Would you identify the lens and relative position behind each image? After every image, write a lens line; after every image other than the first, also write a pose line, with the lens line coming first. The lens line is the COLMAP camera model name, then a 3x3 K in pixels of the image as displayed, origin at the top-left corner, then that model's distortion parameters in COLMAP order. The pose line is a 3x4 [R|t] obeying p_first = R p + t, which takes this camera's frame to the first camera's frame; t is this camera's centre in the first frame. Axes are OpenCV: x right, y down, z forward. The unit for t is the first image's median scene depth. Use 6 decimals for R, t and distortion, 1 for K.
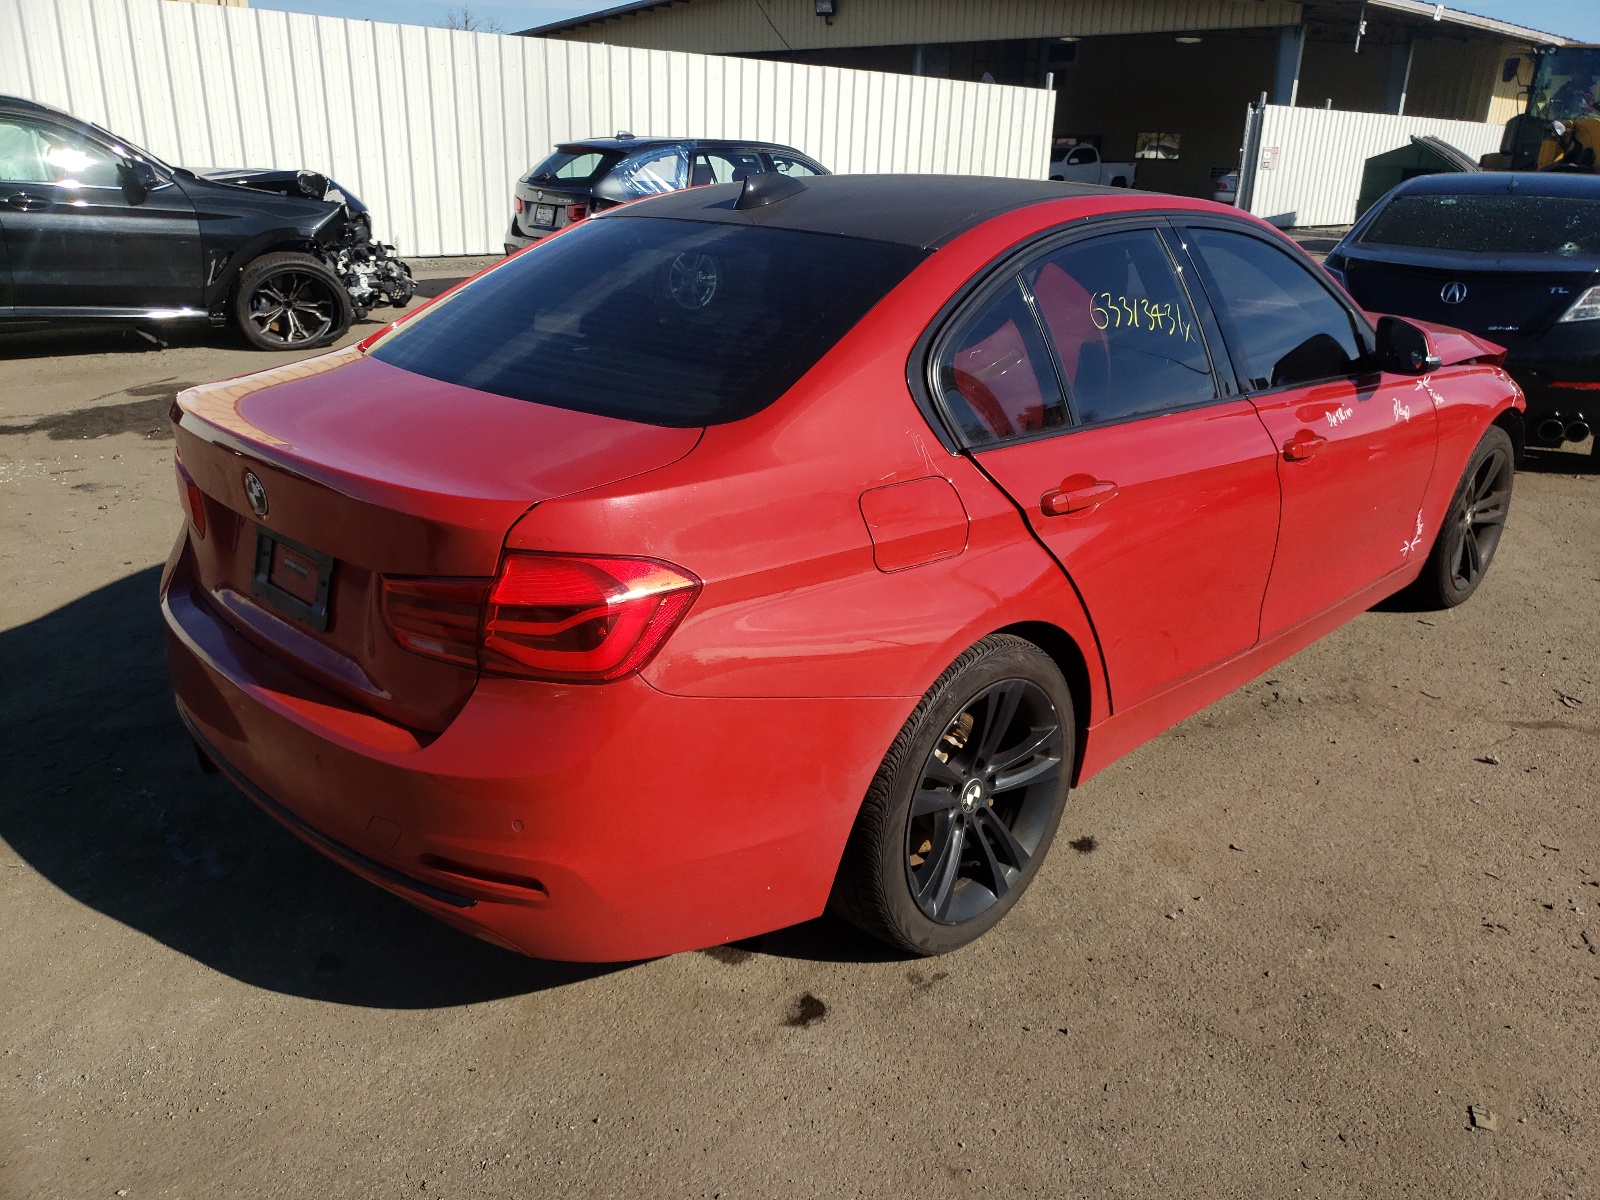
lens RADIAL K [[1216.2, 0, 801.8], [0, 1216.2, 603.3], [0, 0, 1]] dist [-0.007610, -0.002233]
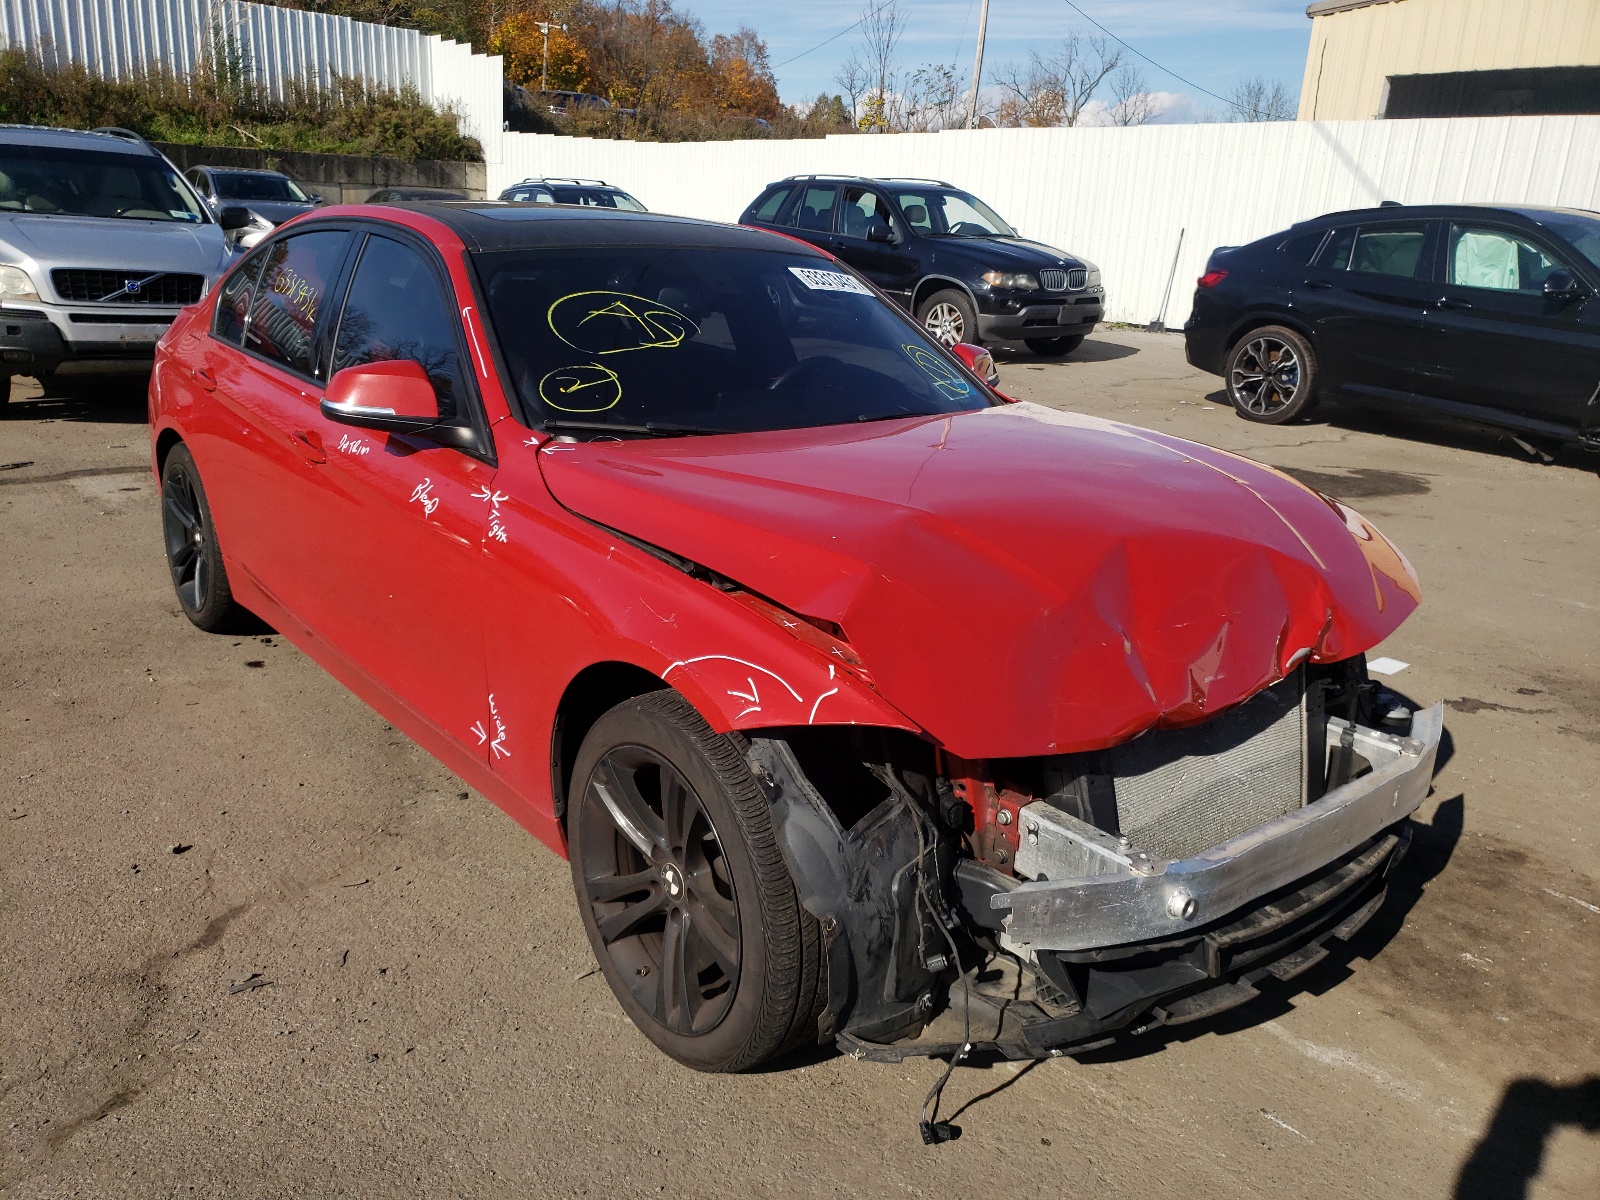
lens RADIAL K [[1216.2, 0, 805.5], [0, 1216.2, 597.3], [0, 0, 1]] dist [-0.007610, -0.002233]
pose [[-0.069187, 0.272711, -0.959605, 1.255325], [-0.392479, 0.876899, 0.277505, -0.415551], [0.917155, 0.395825, 0.046364, 1.248251]]
